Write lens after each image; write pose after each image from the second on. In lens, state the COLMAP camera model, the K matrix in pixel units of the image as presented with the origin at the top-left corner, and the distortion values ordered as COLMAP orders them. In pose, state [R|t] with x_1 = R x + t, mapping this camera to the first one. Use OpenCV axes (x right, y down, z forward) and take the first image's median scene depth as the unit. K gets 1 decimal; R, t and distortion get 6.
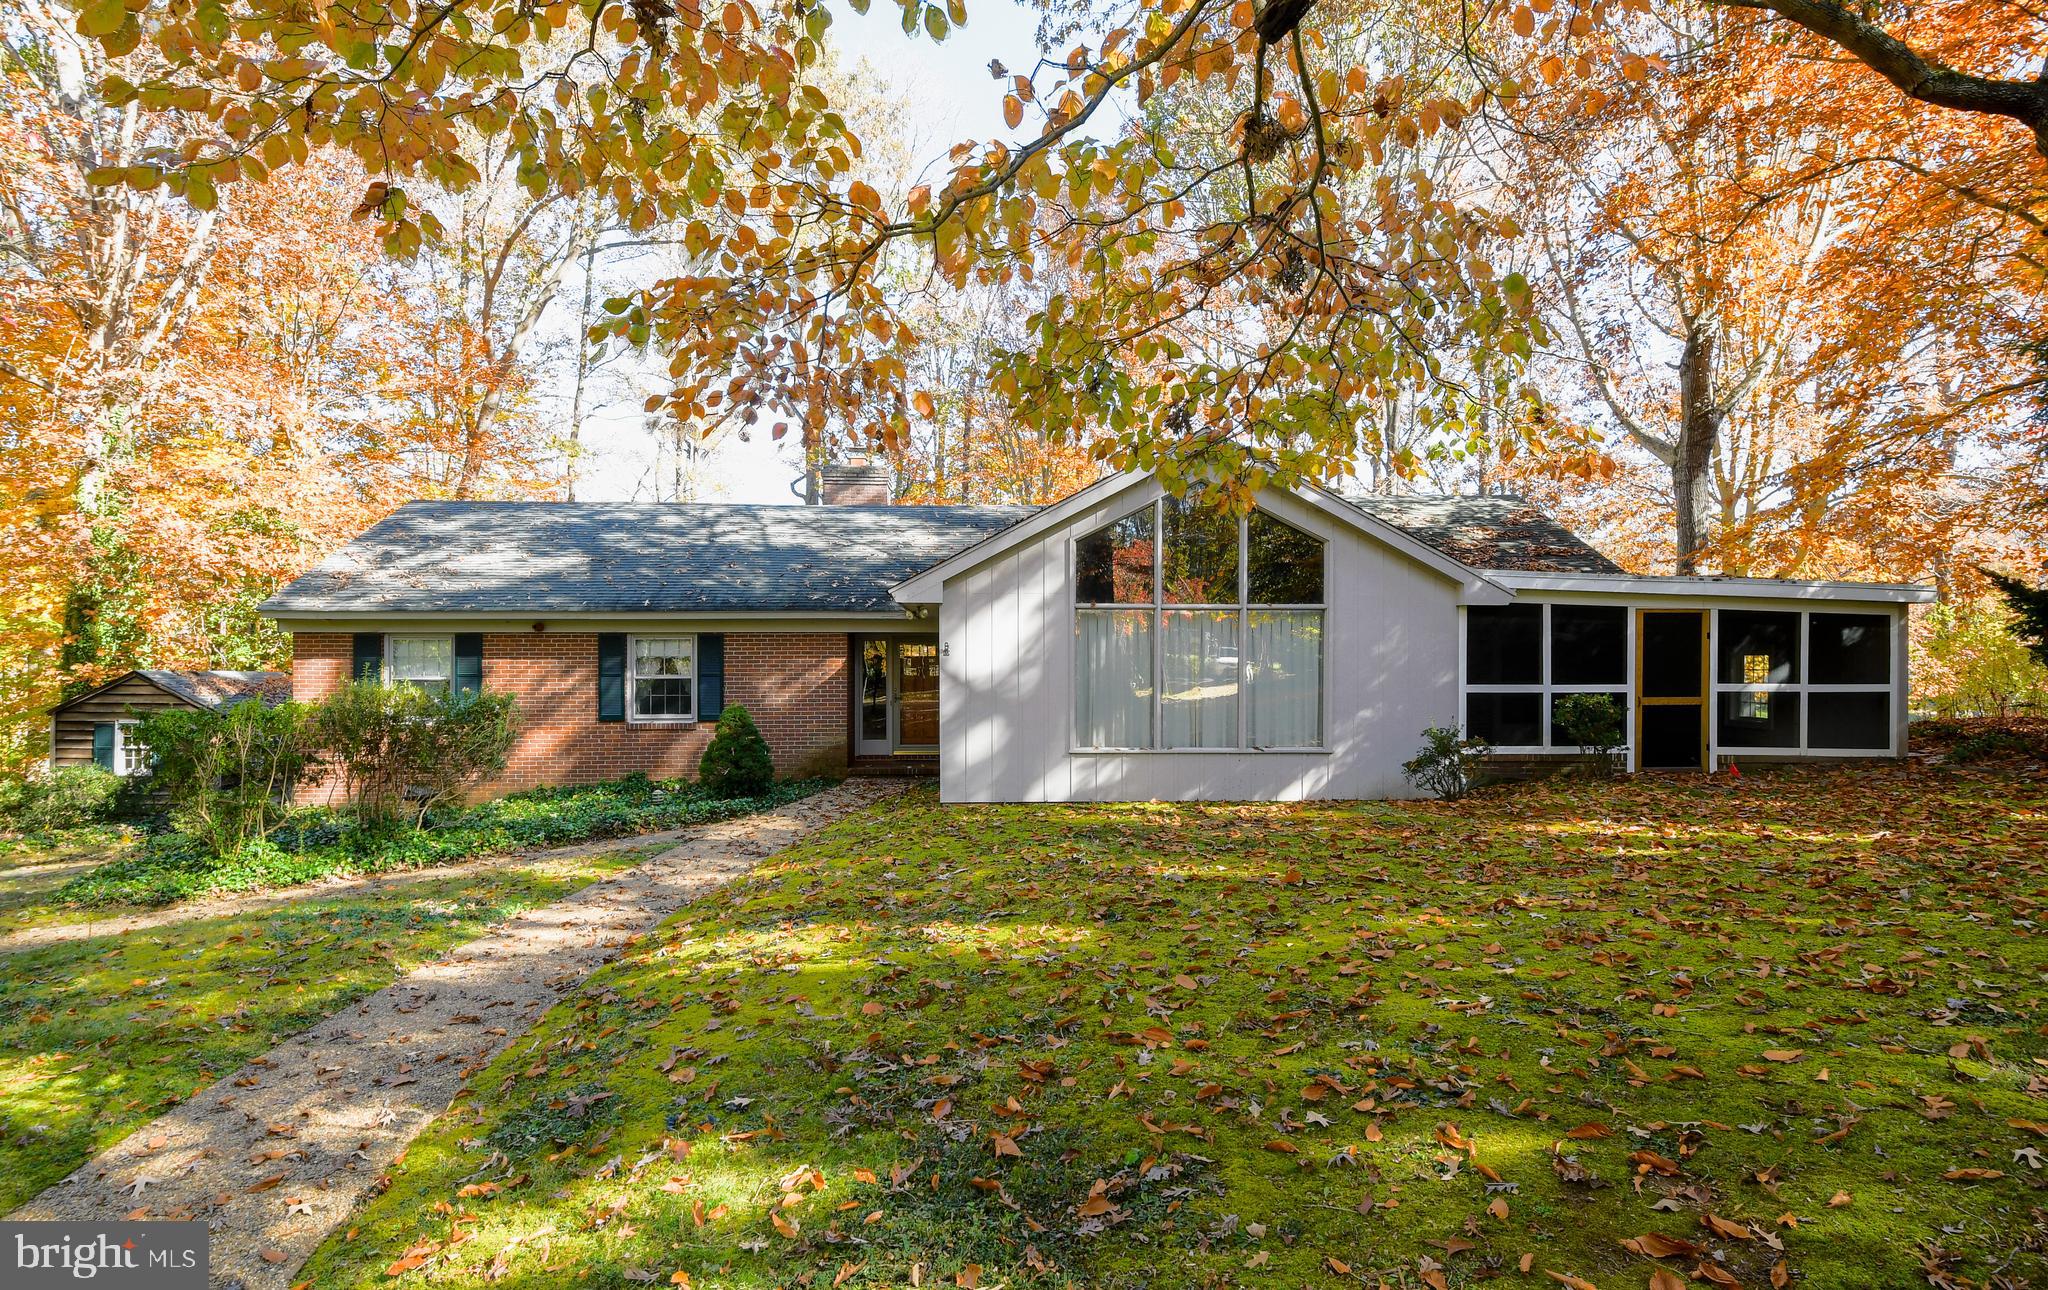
lens RADIAL K [[1123.8, 0, 1024.0], [0, 1123.8, 645.0], [0, 0, 1]] dist [0.024349, -0.033439]
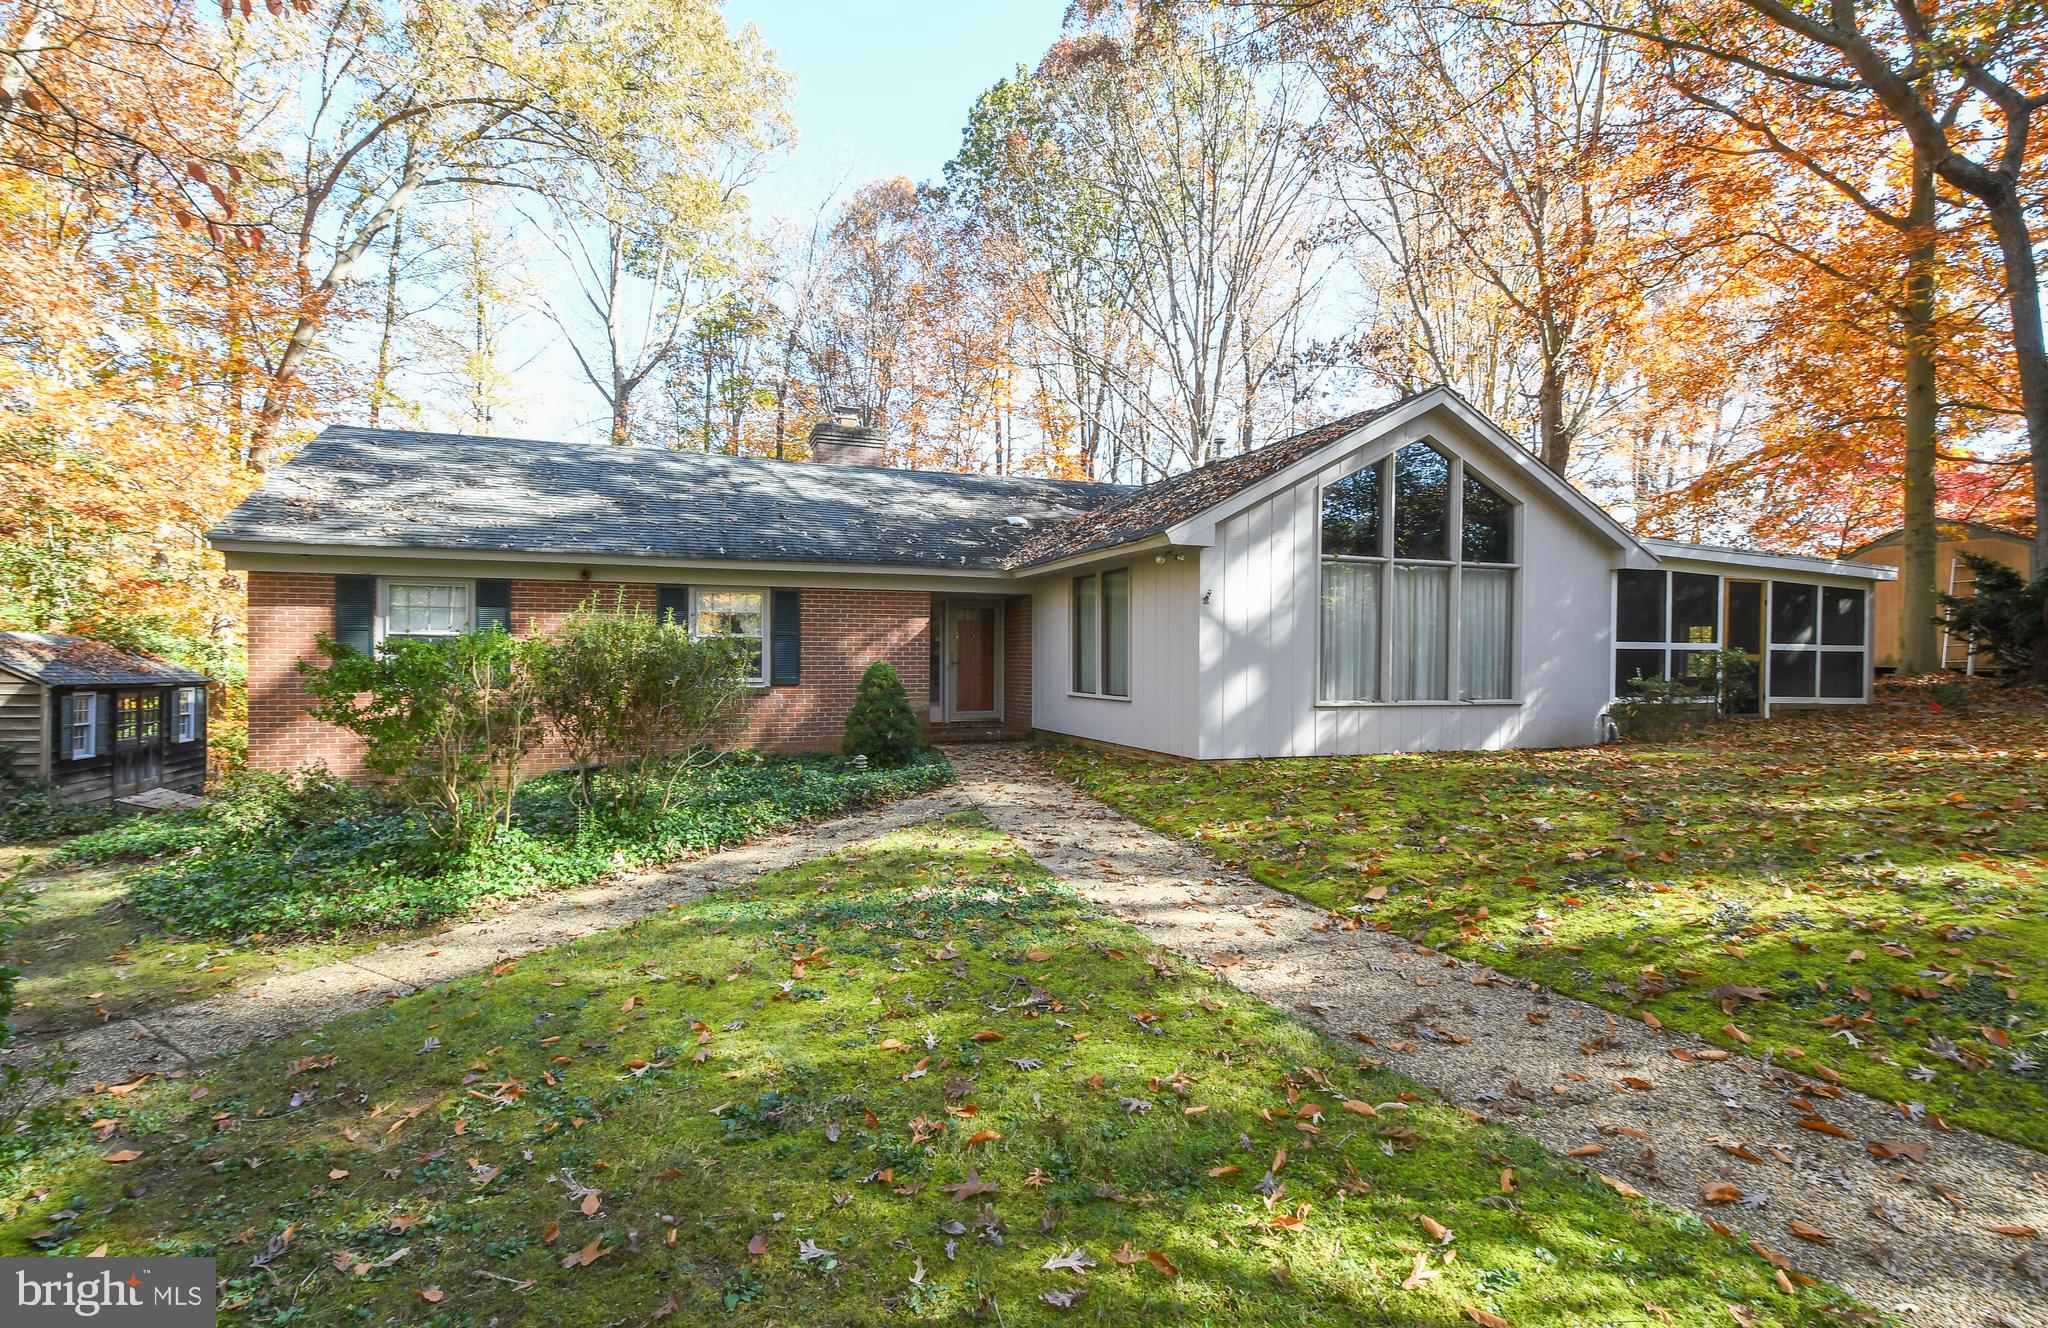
lens RADIAL K [[999.0, 0, 1023.6], [0, 999.0, 638.4], [0, 0, 1]] dist [-0.002974, -0.001026]
pose [[0.951007, 0.012442, 0.308918, -0.457358], [-0.011022, 0.999919, -0.006342, 0.044173], [-0.308972, 0.002626, 0.951068, 0.241310]]
